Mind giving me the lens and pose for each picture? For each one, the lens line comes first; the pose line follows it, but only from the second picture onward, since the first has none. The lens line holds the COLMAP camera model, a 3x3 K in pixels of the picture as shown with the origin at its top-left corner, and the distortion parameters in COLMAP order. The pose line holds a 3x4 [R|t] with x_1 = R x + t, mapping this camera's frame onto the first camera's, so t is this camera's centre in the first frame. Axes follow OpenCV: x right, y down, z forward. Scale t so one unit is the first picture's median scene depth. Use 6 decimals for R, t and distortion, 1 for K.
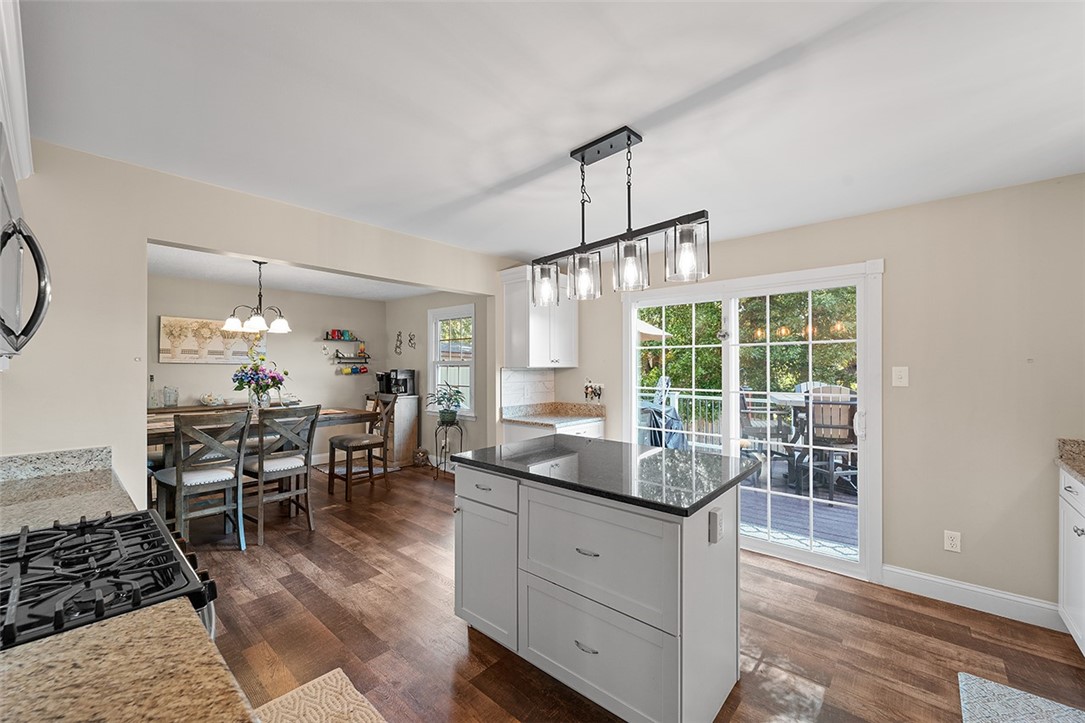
lens RADIAL K [[431.1, 0, 548.5], [0, 431.1, 361.7], [0, 0, 1]] dist [-0.001117, -0.000320]
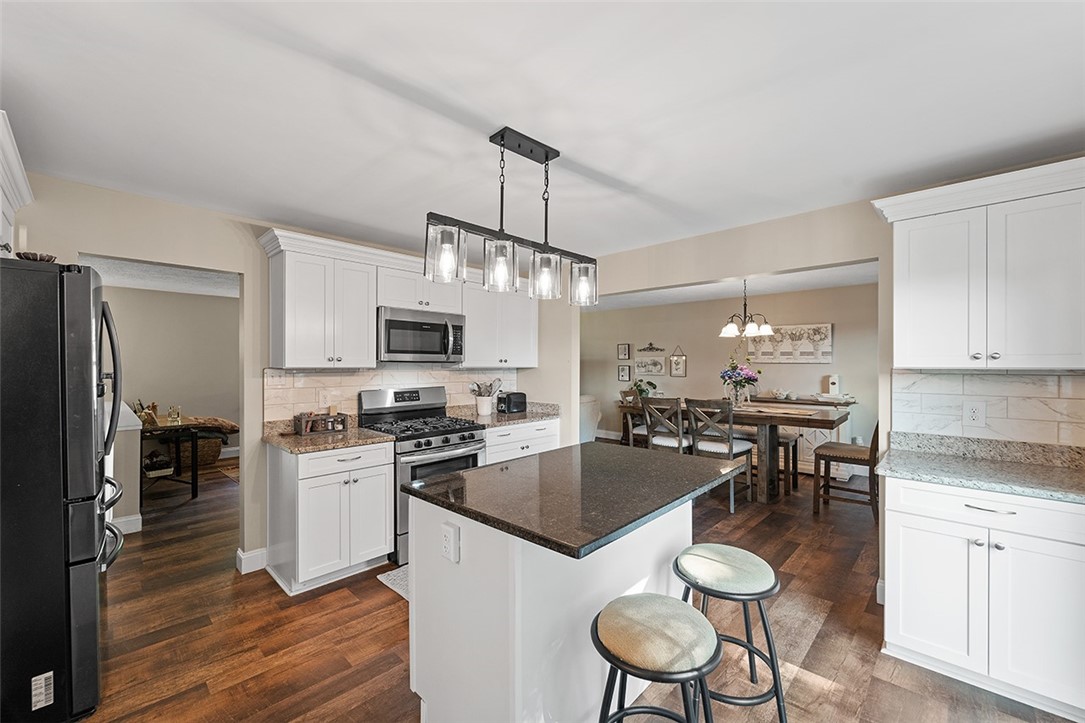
lens RADIAL K [[431.1, 0, 536.1], [0, 431.1, 364.0], [0, 0, 1]] dist [-0.001117, -0.000320]
pose [[-0.063272, -0.002595, -0.997993, 0.621083], [0.009957, 0.999945, -0.003231, 0.005502], [0.997947, -0.010141, -0.063243, 0.596352]]
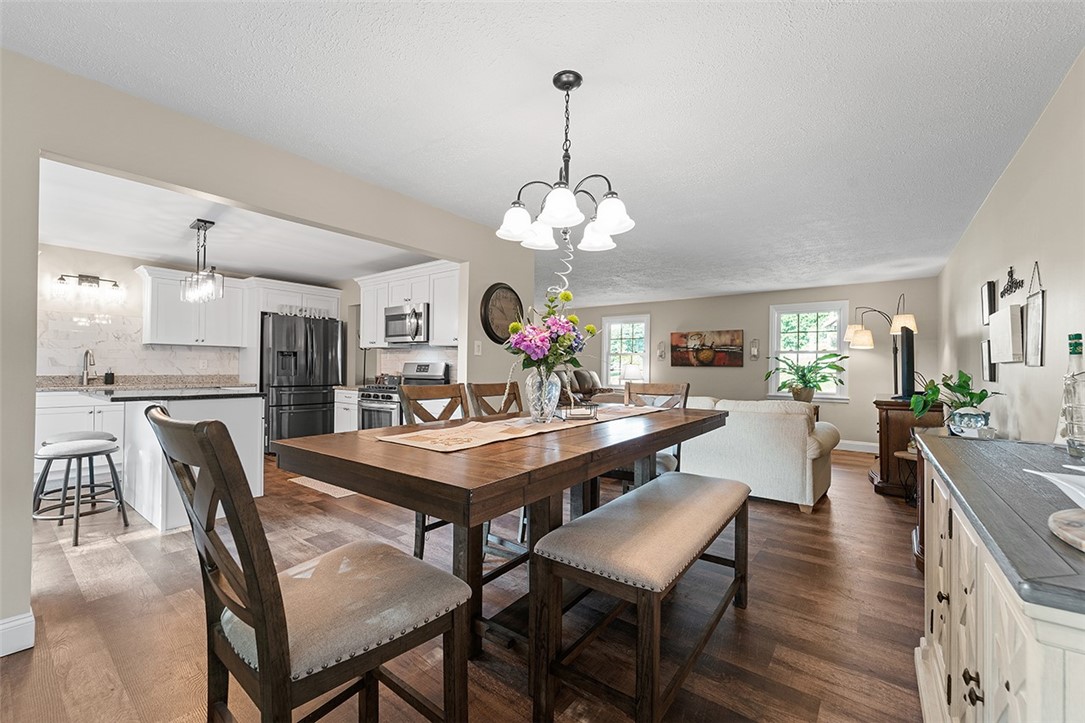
lens RADIAL K [[431.1, 0, 545.7], [0, 431.1, 364.7], [0, 0, 1]] dist [-0.001117, -0.000320]
pose [[-0.997464, -0.013737, -0.069833, -0.720058], [-0.012907, 0.999841, -0.012330, 0.078045], [0.069992, -0.011397, -0.997482, 1.687139]]
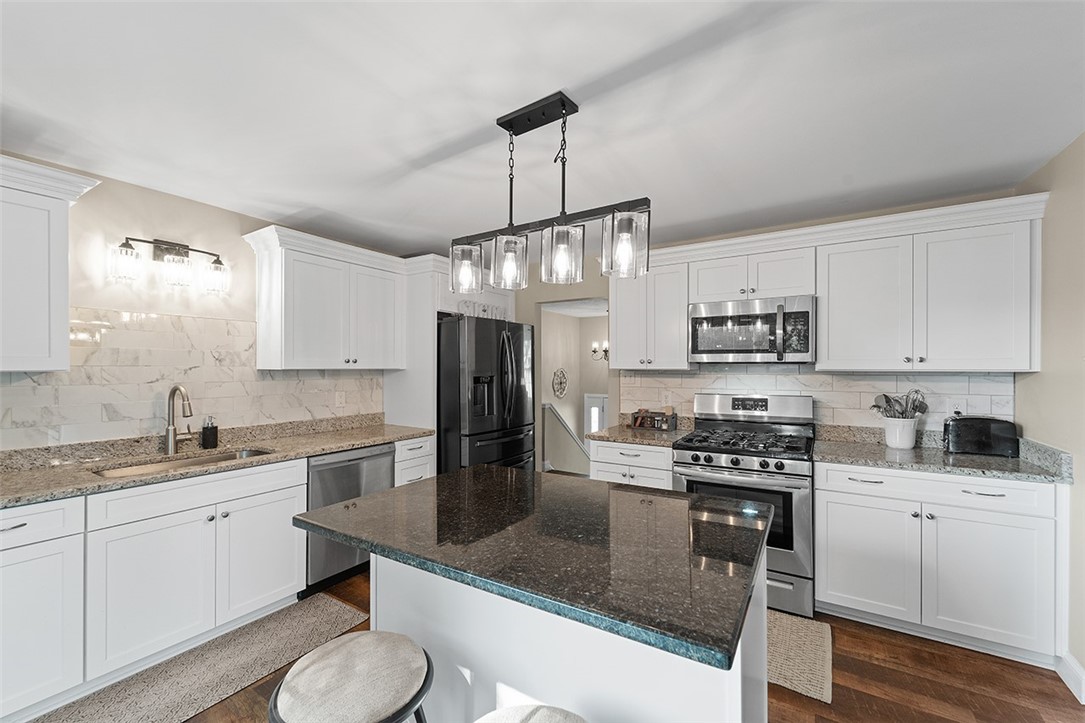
lens RADIAL K [[431.1, 0, 545.3], [0, 431.1, 366.2], [0, 0, 1]] dist [-0.001117, -0.000320]
pose [[-0.987452, -0.001304, -0.157916, 0.142983], [0.000682, 0.999921, -0.012523, 0.011117], [0.157920, -0.012474, -0.987373, 1.020114]]
